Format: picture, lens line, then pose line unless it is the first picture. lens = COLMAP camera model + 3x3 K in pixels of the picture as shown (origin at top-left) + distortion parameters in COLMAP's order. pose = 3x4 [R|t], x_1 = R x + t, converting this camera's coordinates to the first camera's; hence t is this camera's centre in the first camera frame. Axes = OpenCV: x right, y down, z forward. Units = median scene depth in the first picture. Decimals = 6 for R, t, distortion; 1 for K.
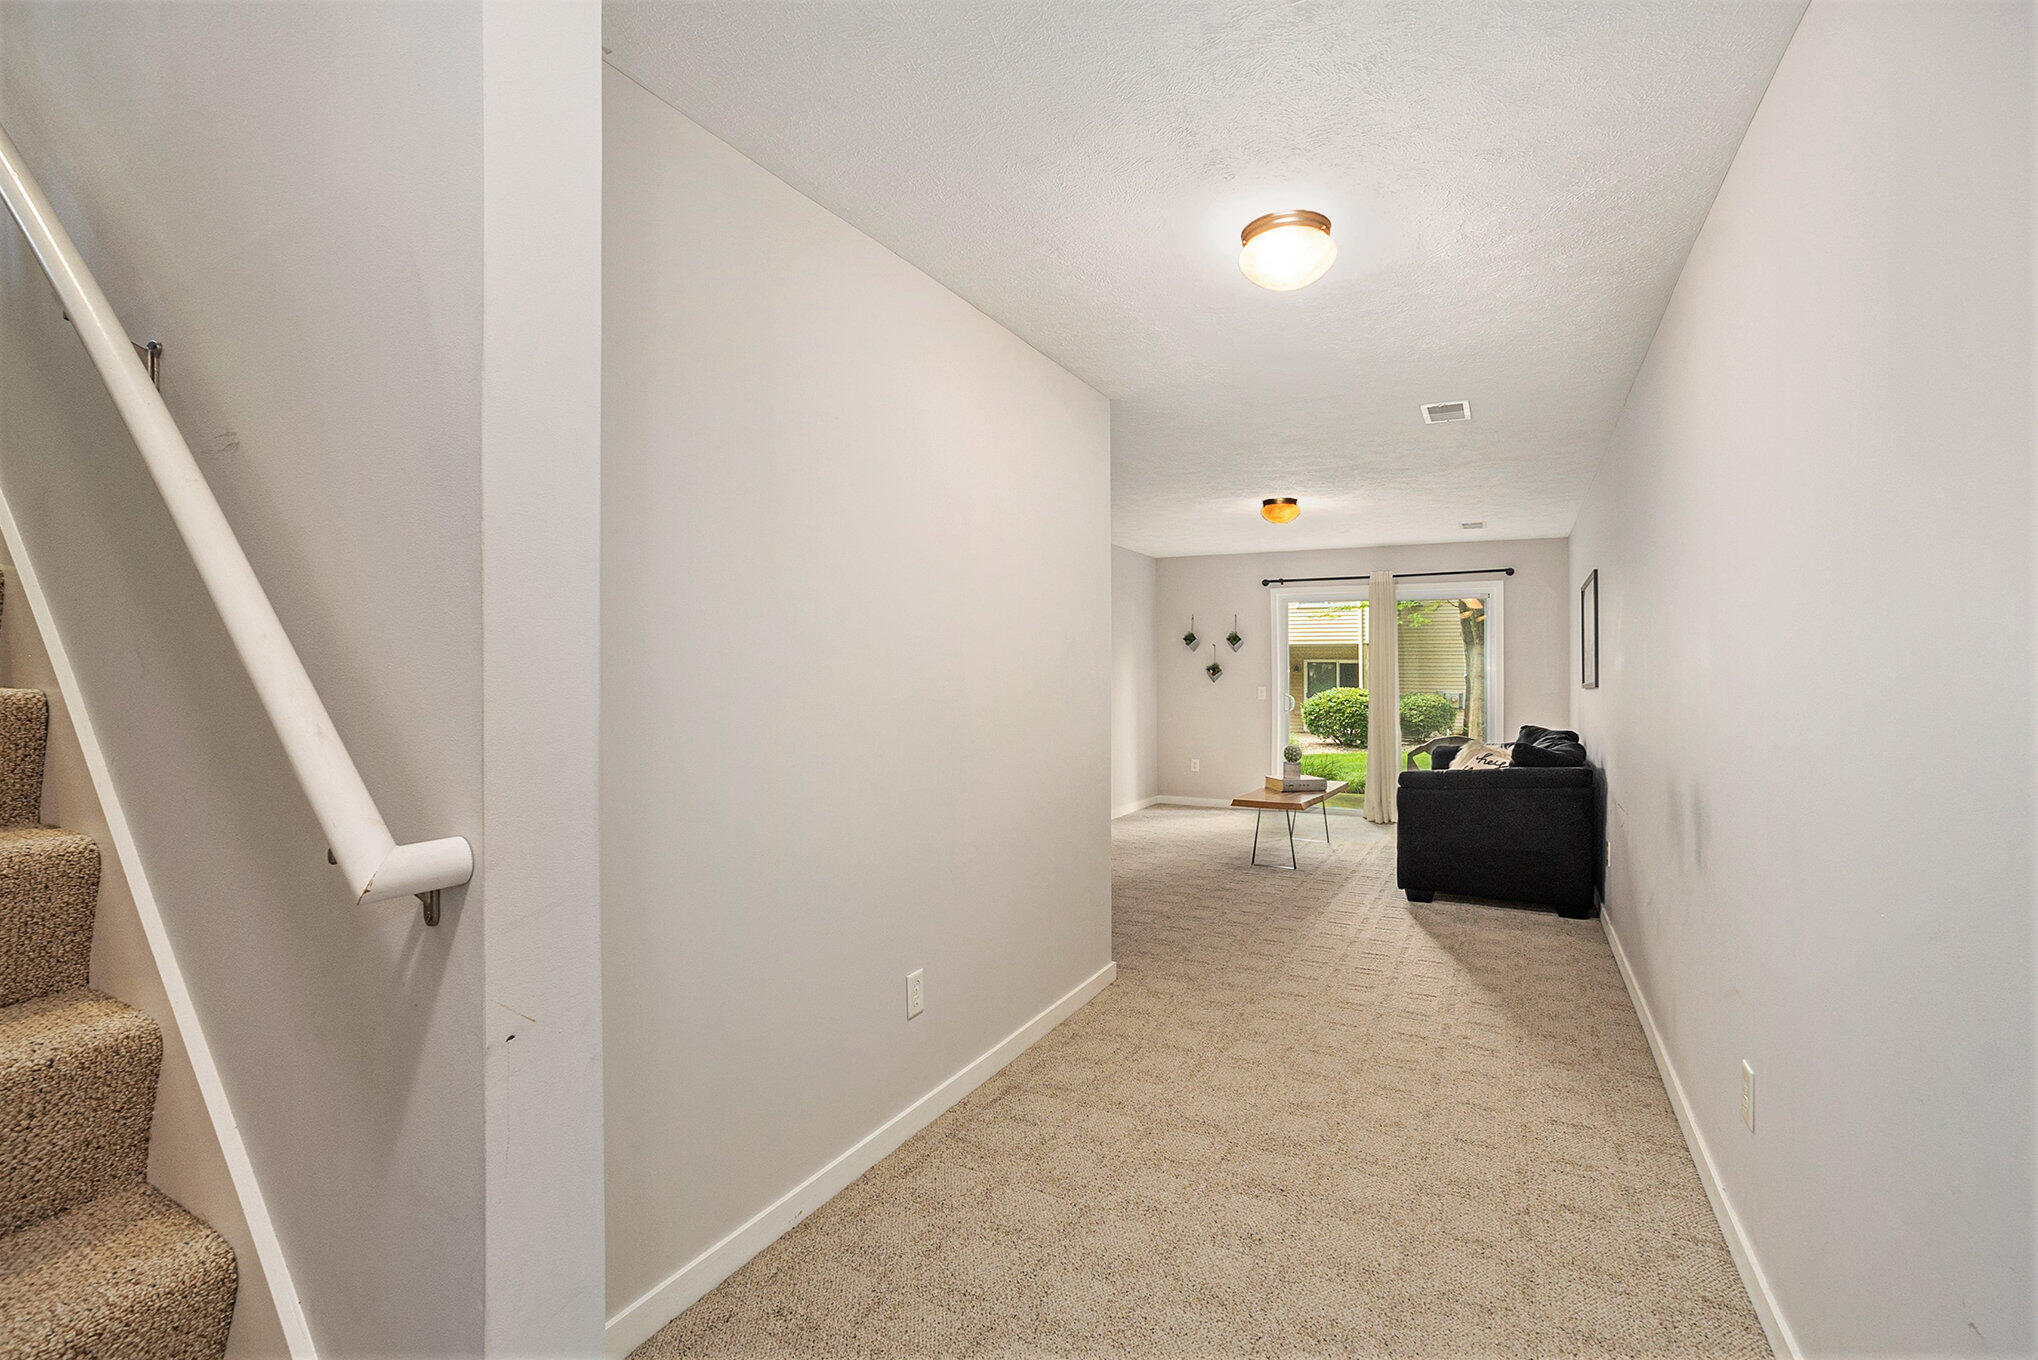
lens RADIAL K [[919.6, 0, 1013.2], [0, 919.6, 670.8], [0, 0, 1]] dist [-0.025636, 0.001671]
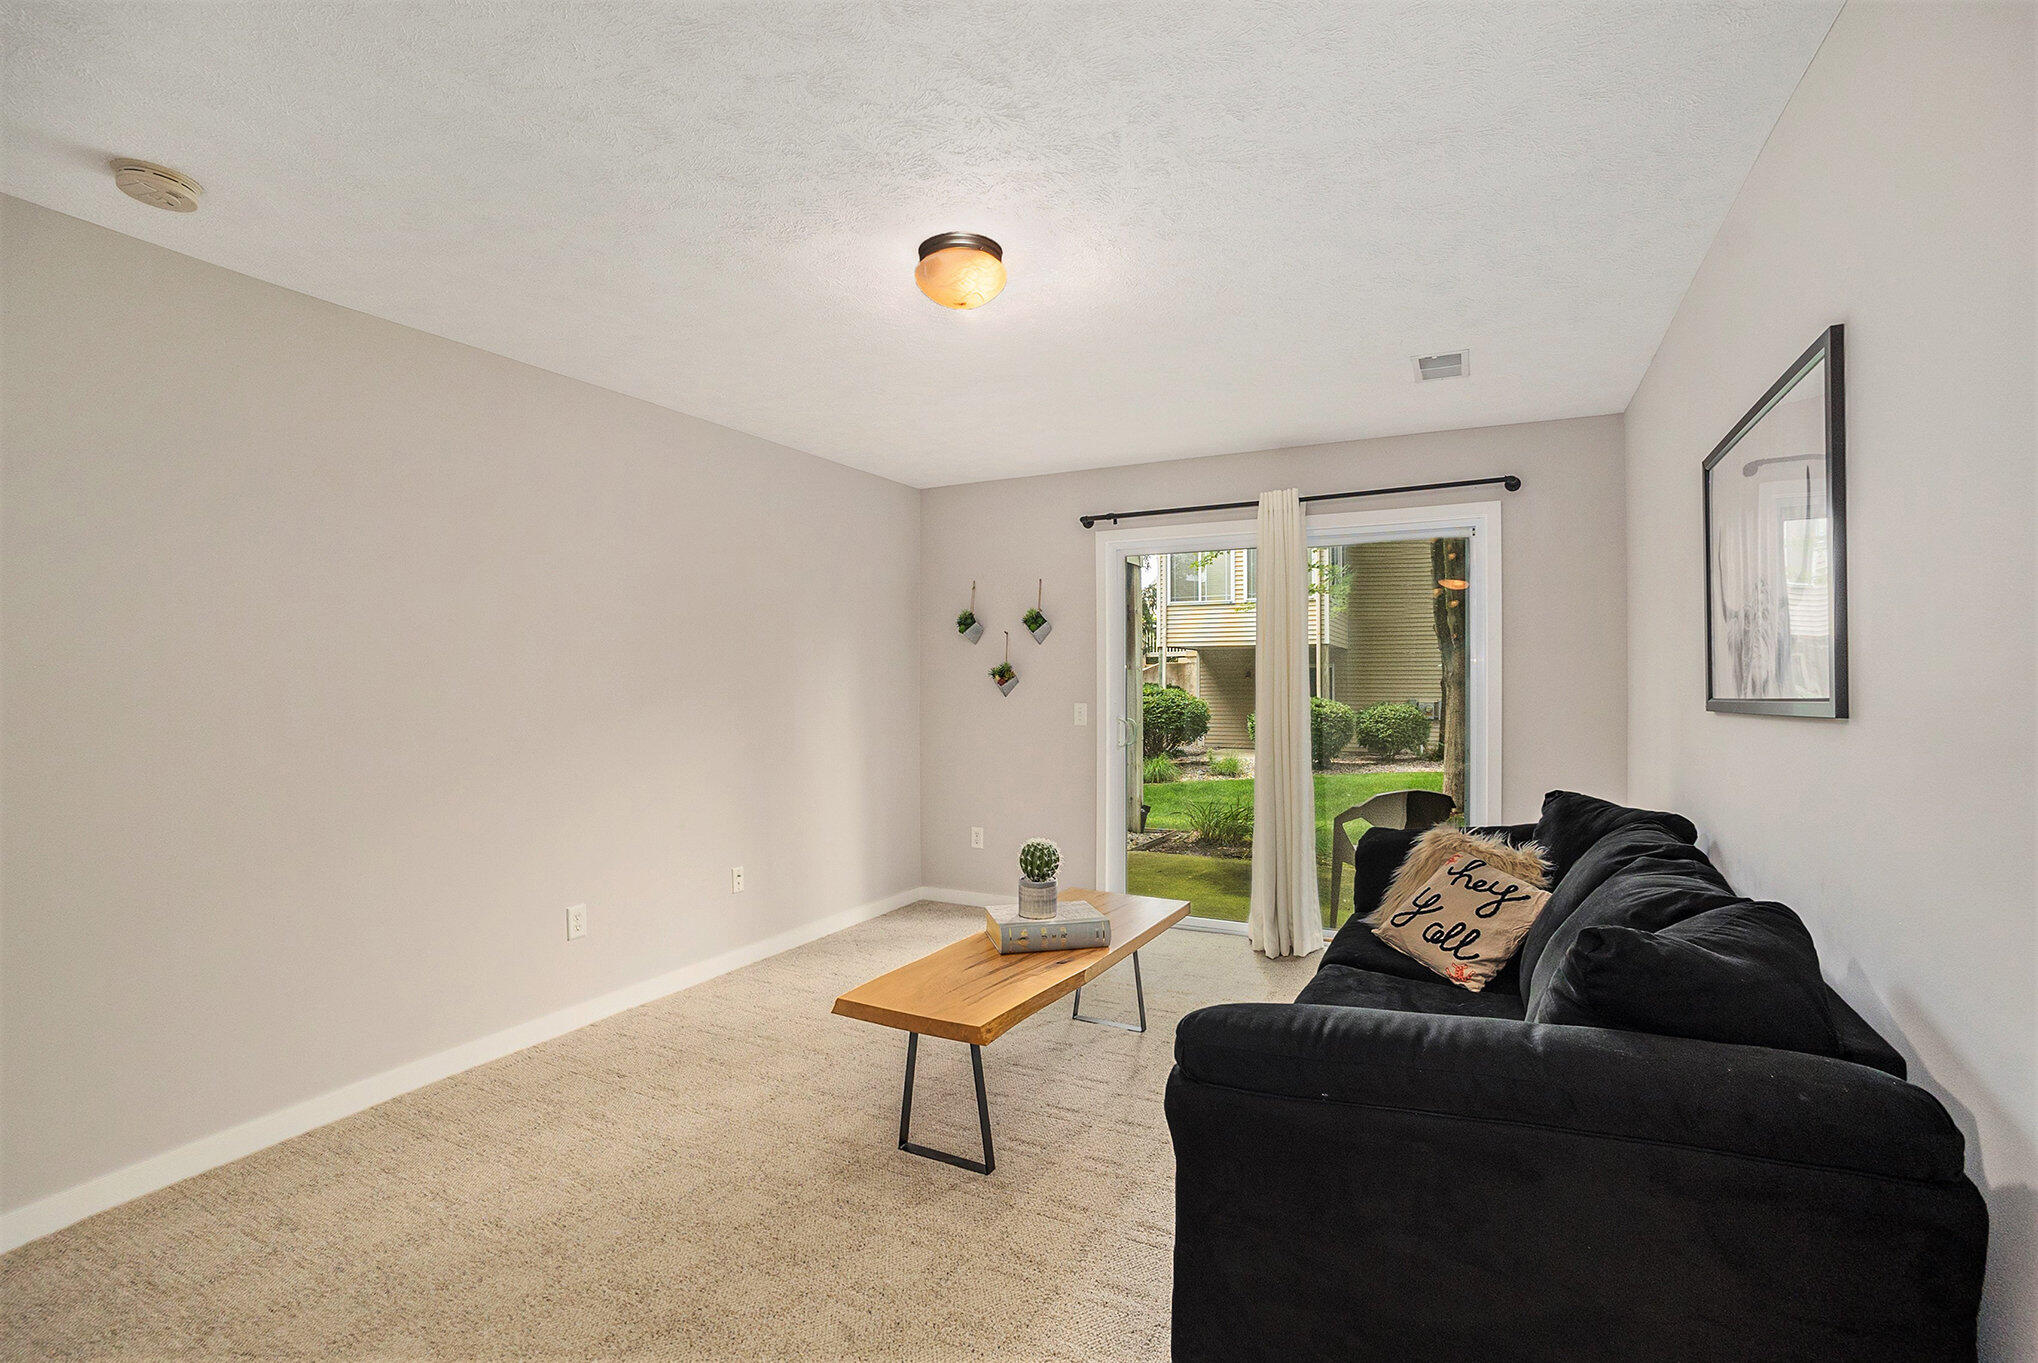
lens RADIAL K [[919.6, 0, 1023.5], [0, 919.6, 689.9], [0, 0, 1]] dist [-0.025636, 0.001671]
pose [[0.999570, -0.008003, 0.028217, 0.215752], [0.007688, 0.999907, 0.011232, 0.002330], [-0.028304, -0.011010, 0.999539, 0.421266]]
